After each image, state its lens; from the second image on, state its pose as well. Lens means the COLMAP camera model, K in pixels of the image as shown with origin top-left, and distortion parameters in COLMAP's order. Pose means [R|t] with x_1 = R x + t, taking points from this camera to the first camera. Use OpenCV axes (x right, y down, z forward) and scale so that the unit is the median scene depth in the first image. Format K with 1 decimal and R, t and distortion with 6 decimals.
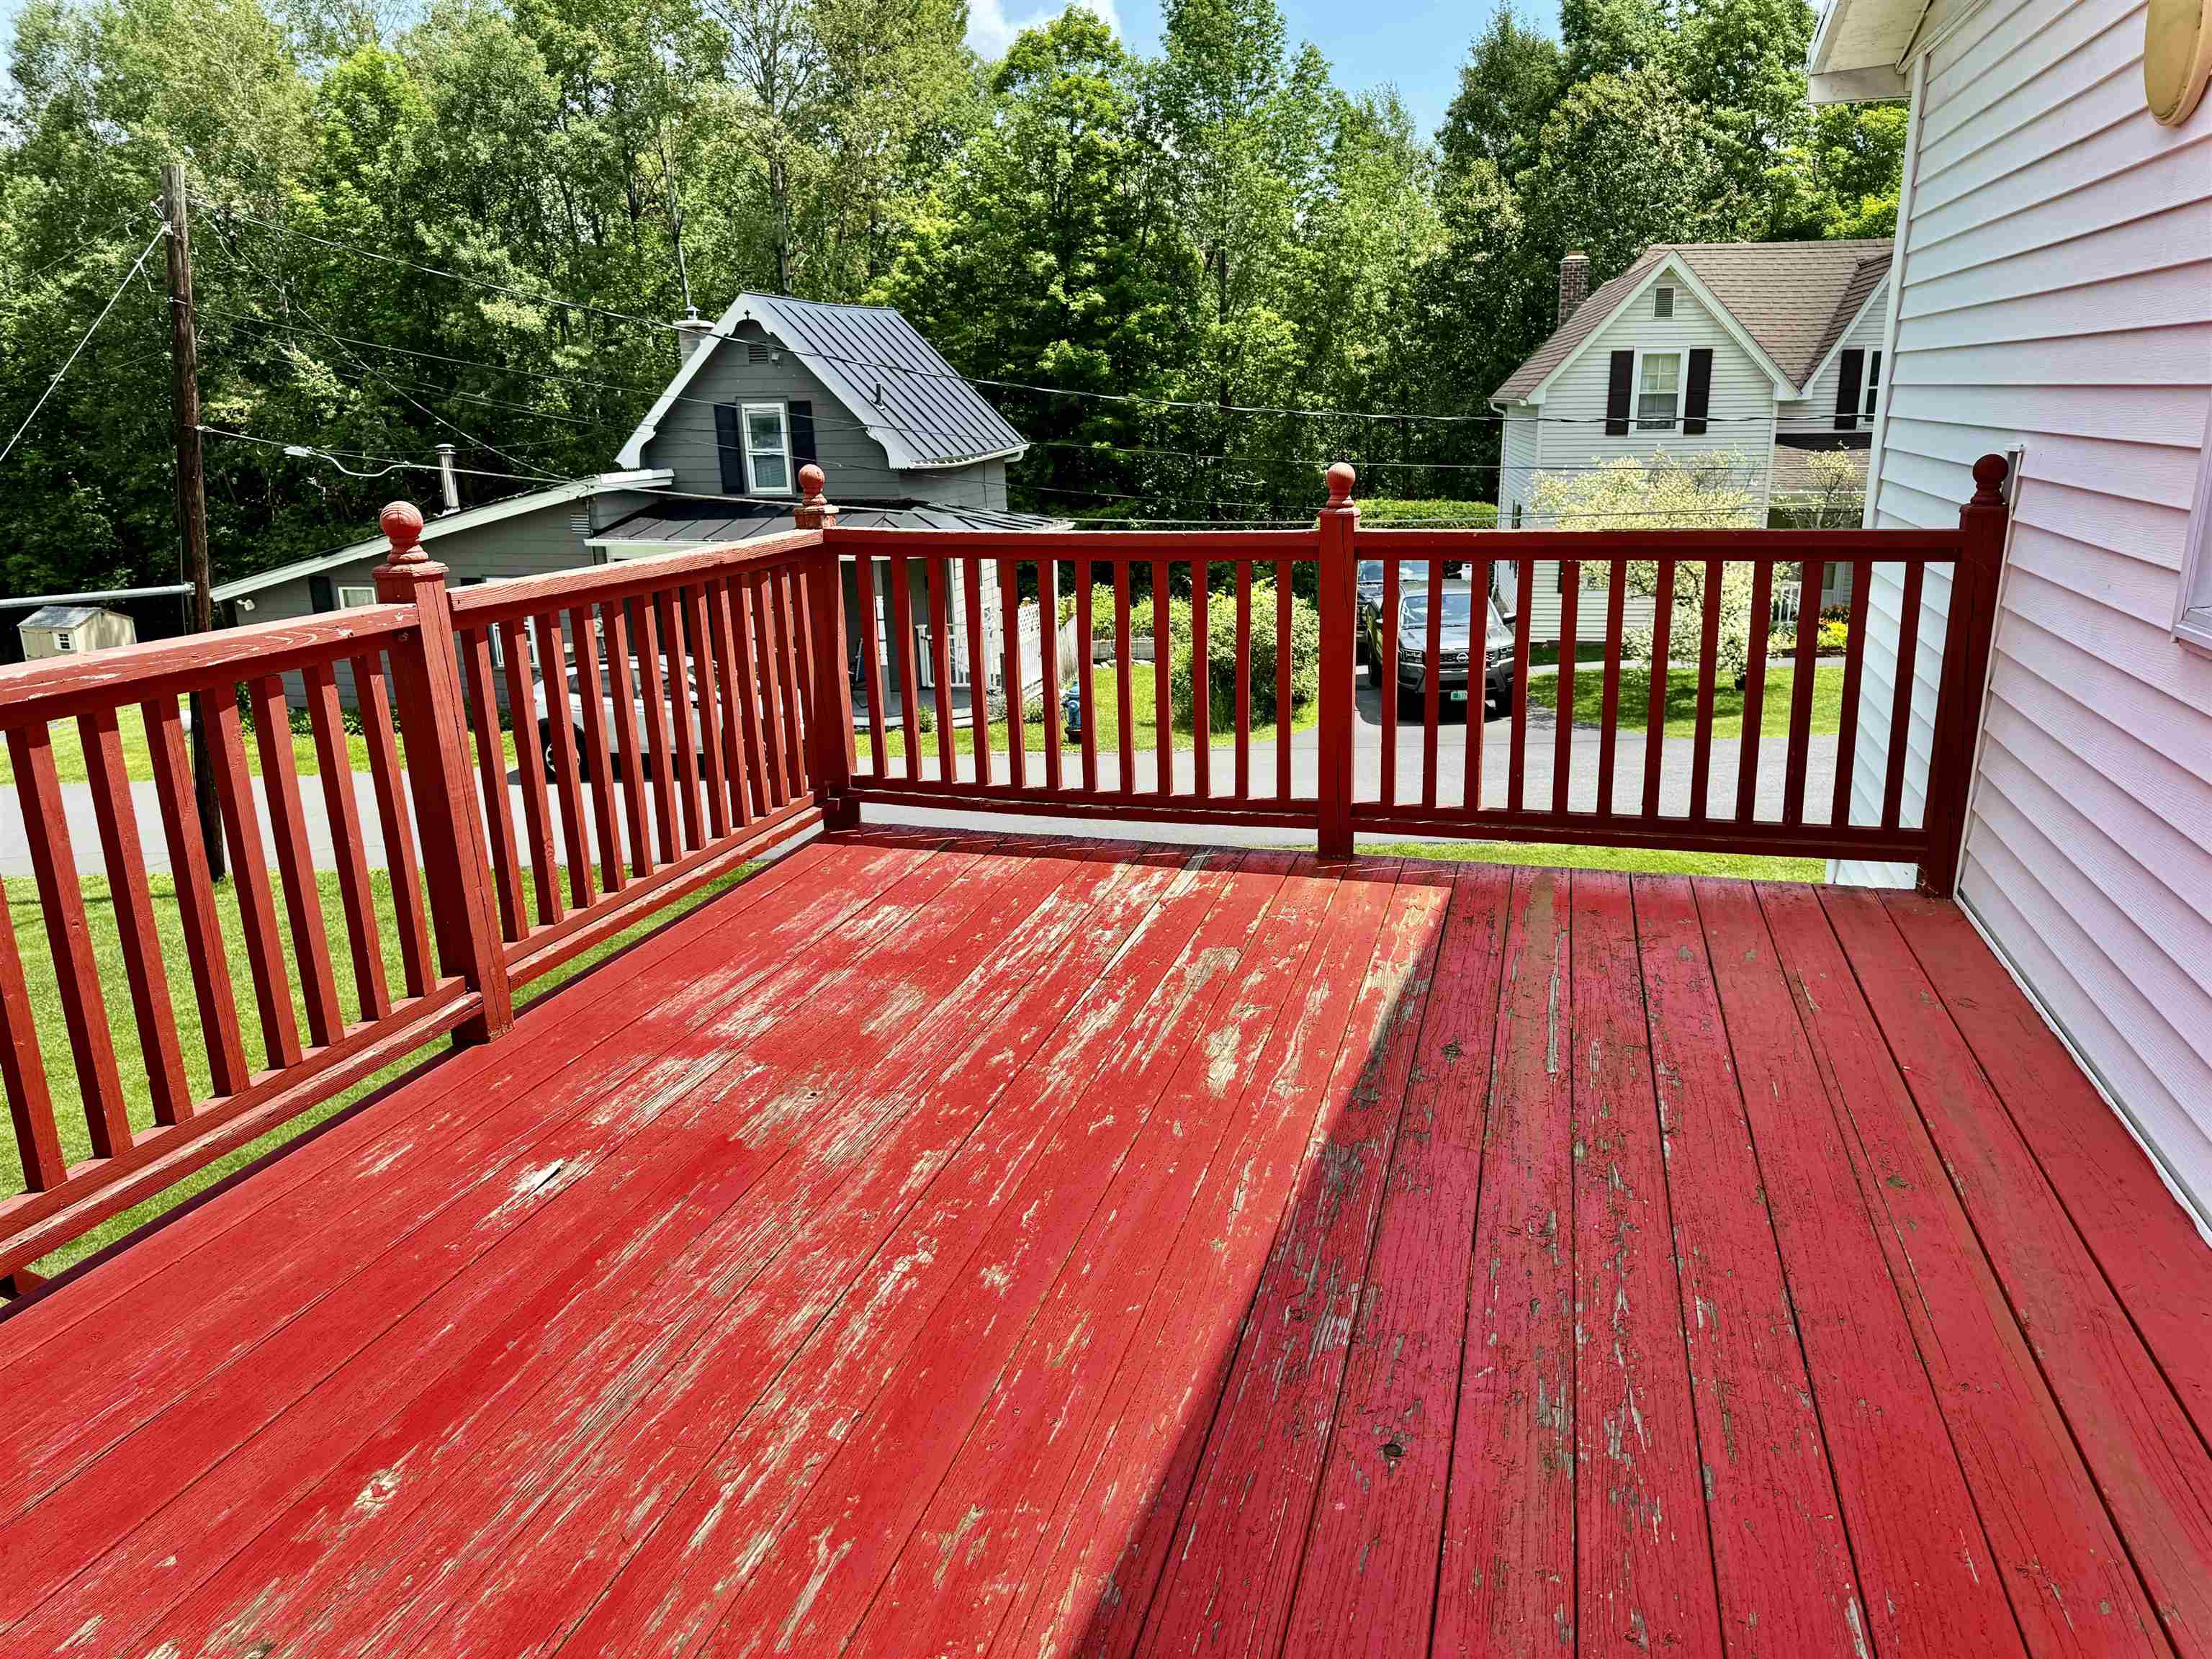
lens RADIAL K [[1546.6, 0, 1106.4], [0, 1546.6, 826.2], [0, 0, 1]] dist [0.047460, -0.061426]
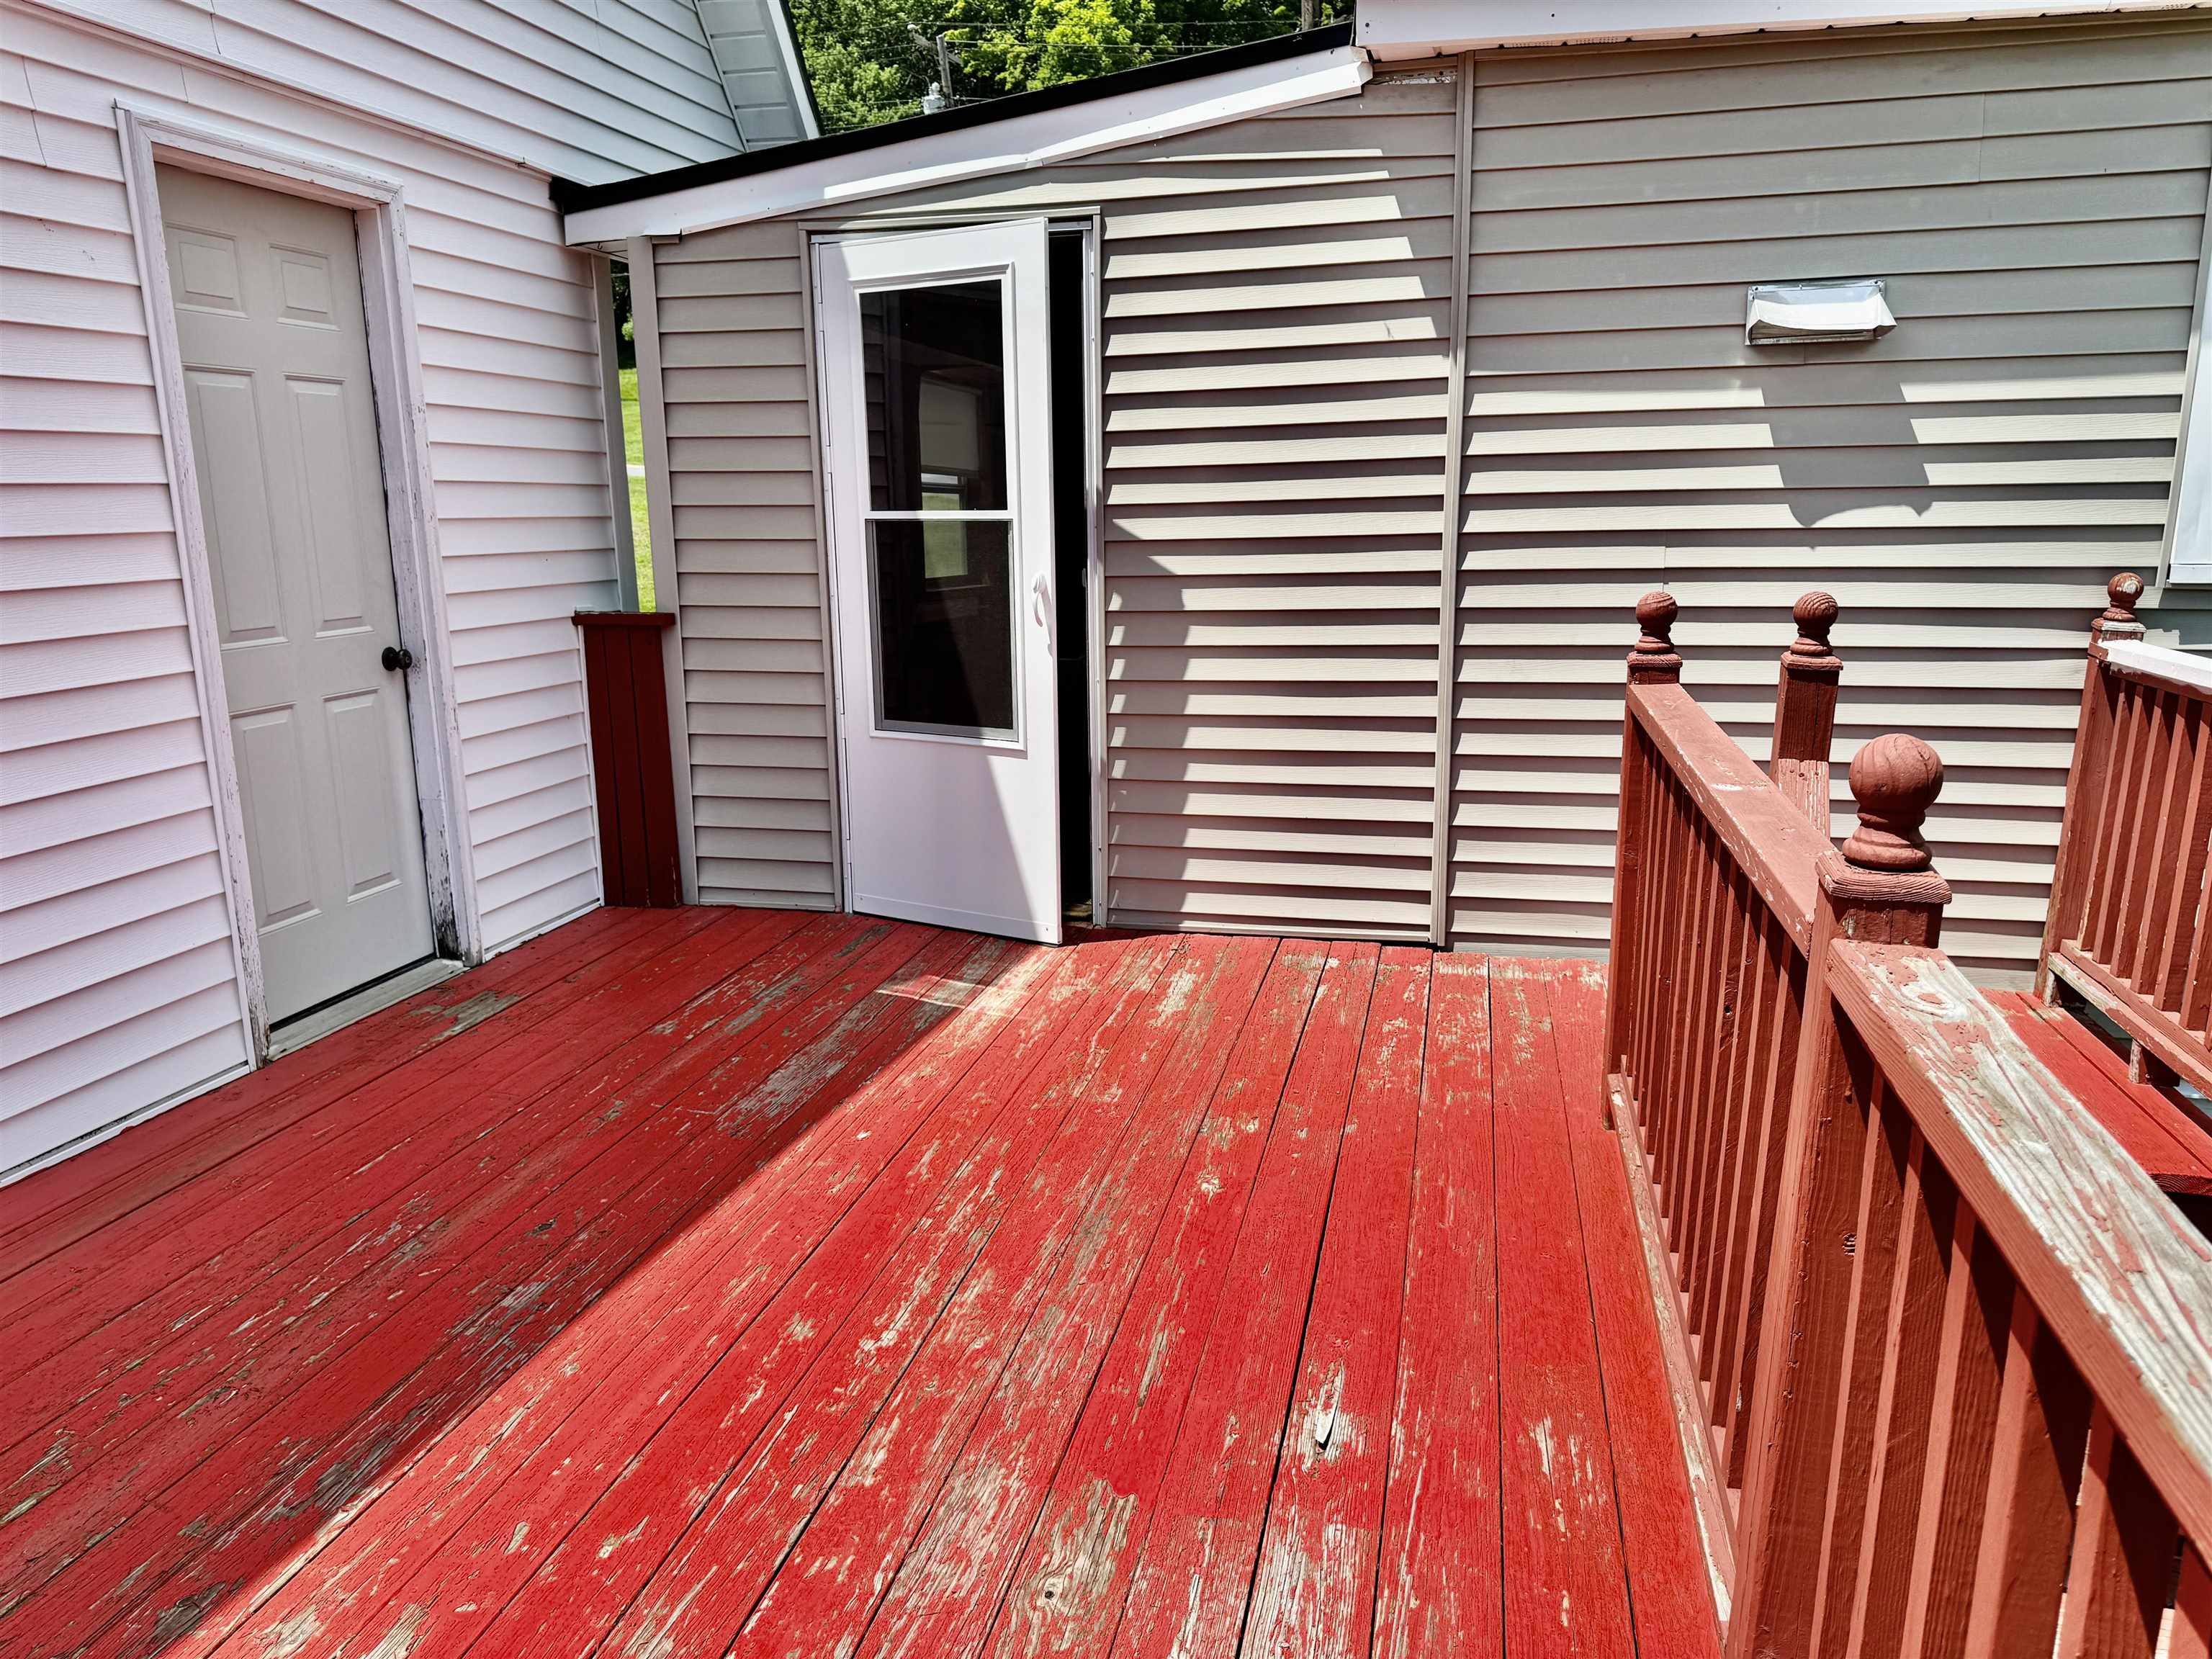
lens RADIAL K [[1546.6, 0, 1103.9], [0, 1546.6, 832.2], [0, 0, 1]] dist [0.047460, -0.061426]
pose [[-0.998367, 0.042121, -0.038590, -0.248010], [0.018968, 0.881620, 0.471579, -0.506246], [0.053885, 0.470077, -0.880979, 1.759058]]
